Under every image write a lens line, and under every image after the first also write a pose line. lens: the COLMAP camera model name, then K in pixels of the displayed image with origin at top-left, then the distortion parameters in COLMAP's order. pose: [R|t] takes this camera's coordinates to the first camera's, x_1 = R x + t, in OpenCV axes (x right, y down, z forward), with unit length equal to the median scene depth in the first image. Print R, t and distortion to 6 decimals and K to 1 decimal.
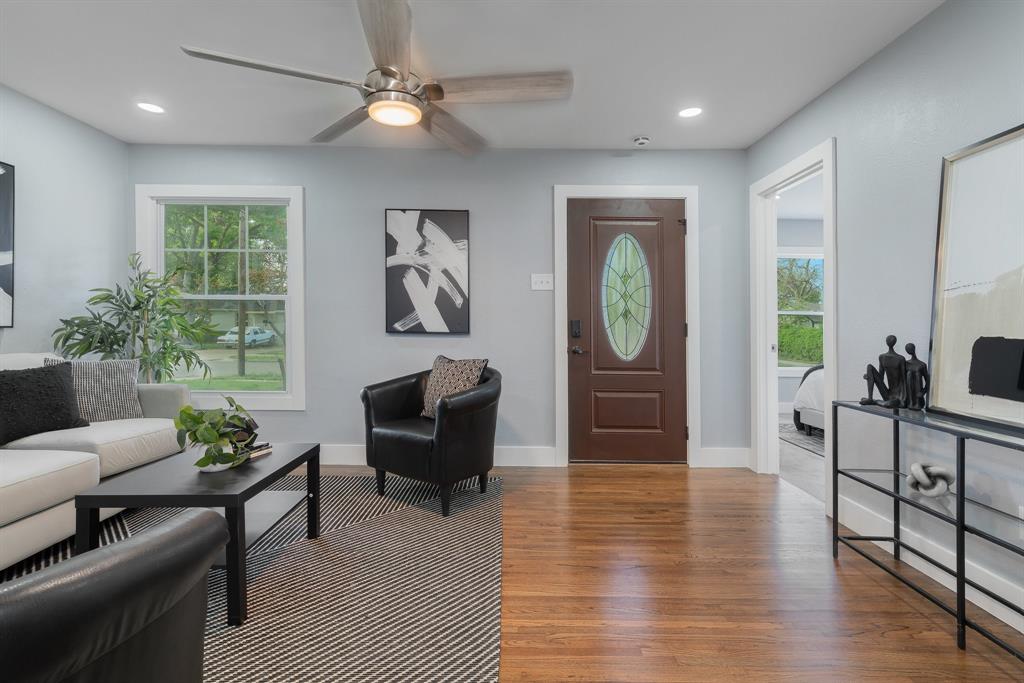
lens RADIAL K [[497.1, 0, 505.1], [0, 497.1, 325.1], [0, 0, 1]] dist [0.008090, -0.000782]
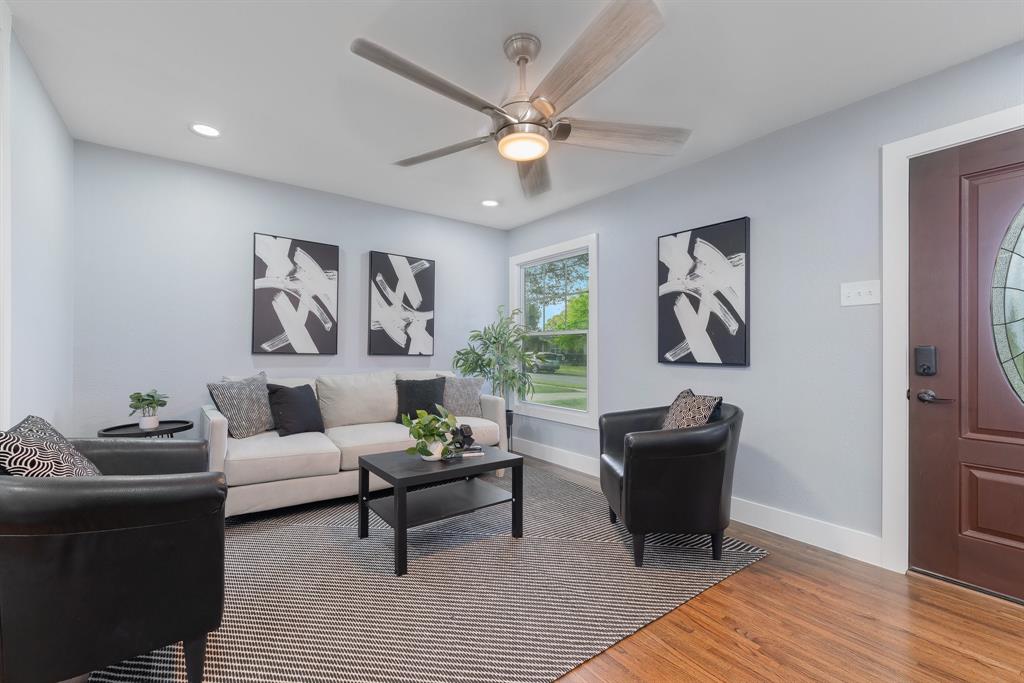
lens RADIAL K [[431.6, 0, 504.6], [0, 431.6, 352.7], [0, 0, 1]] dist [0.000269, -0.000075]
pose [[0.592960, -0.000838, -0.805231, 0.269257], [-0.003833, 0.999985, -0.003863, 0.000331], [0.805223, 0.005377, 0.592948, 0.248427]]
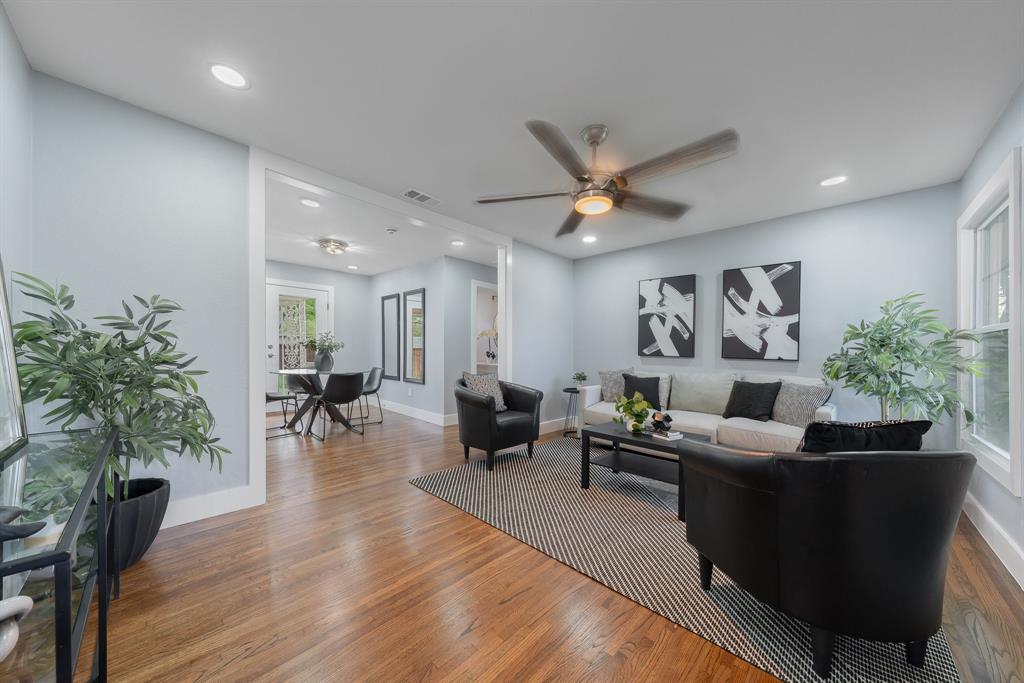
lens RADIAL K [[350.7, 0, 498.9], [0, 350.7, 347.4], [0, 0, 1]] dist [-0.005356, 0.000283]
pose [[-0.705094, -0.025268, -0.708663, 0.400245], [-0.021810, 0.999665, -0.013944, -0.000215], [0.708778, 0.005624, -0.705409, 0.857301]]
